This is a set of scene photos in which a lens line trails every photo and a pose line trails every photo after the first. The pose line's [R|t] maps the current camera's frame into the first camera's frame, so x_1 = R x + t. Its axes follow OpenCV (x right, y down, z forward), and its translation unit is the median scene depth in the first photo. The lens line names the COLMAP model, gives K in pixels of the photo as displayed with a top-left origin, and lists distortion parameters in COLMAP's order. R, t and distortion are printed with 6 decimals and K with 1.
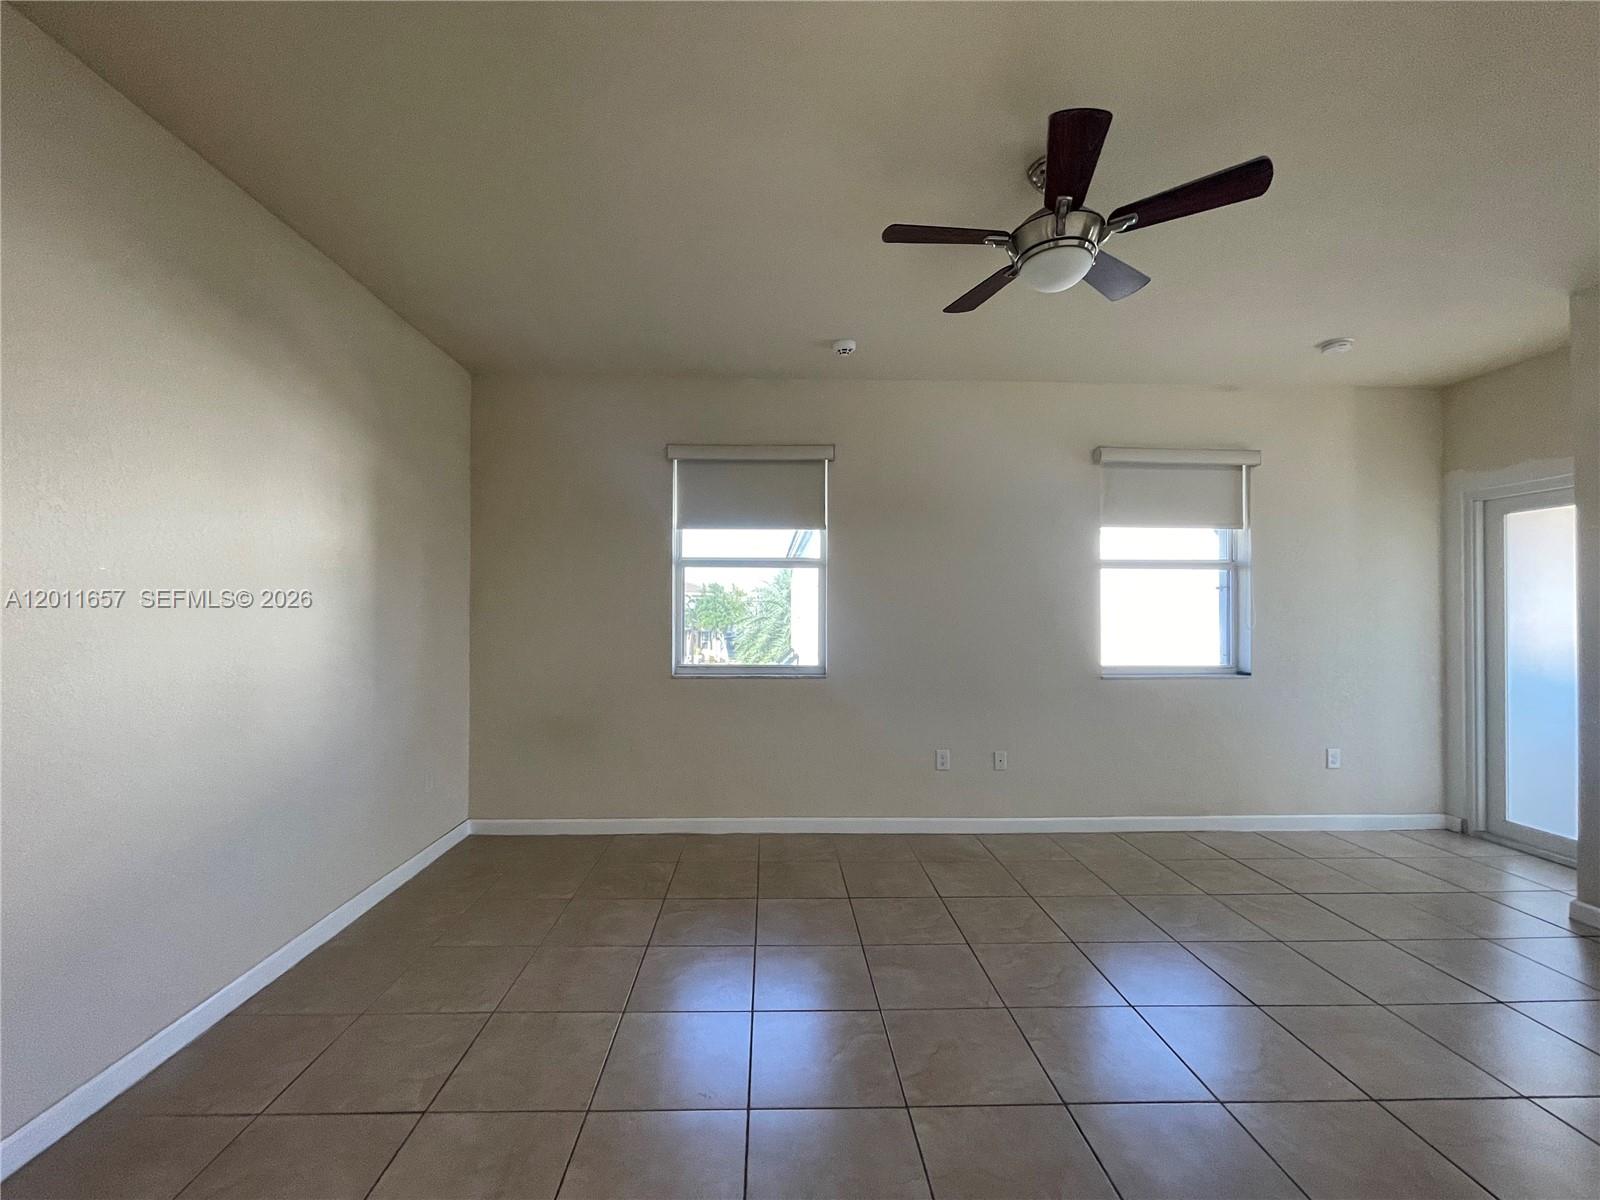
lens RADIAL K [[648.8, 0, 782.0], [0, 648.8, 605.1], [0, 0, 1]] dist [-0.001353, -0.000764]
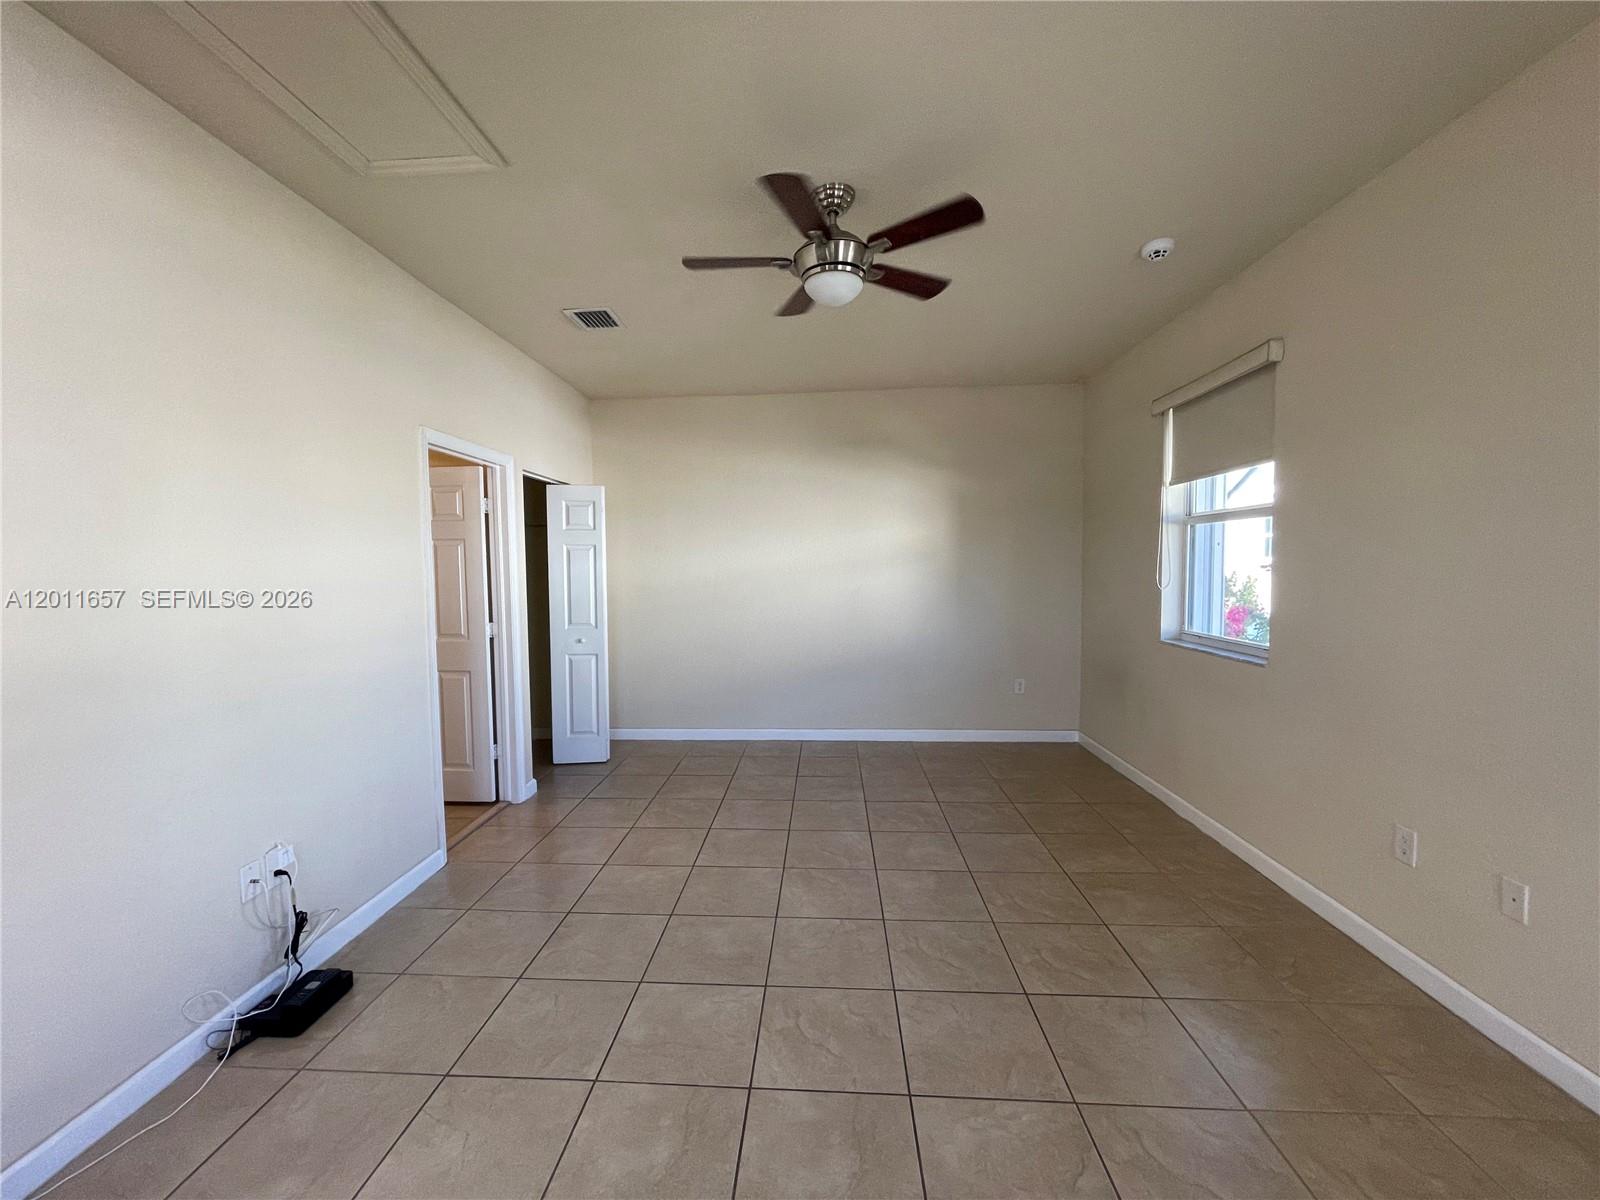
lens RADIAL K [[648.8, 0, 782.0], [0, 648.8, 605.1], [0, 0, 1]] dist [-0.001353, -0.000764]
pose [[-0.098331, 0.060593, -0.993307, 0.845400], [0.032575, 0.997806, 0.057643, -0.017540], [0.994621, -0.026689, -0.100089, 0.528513]]
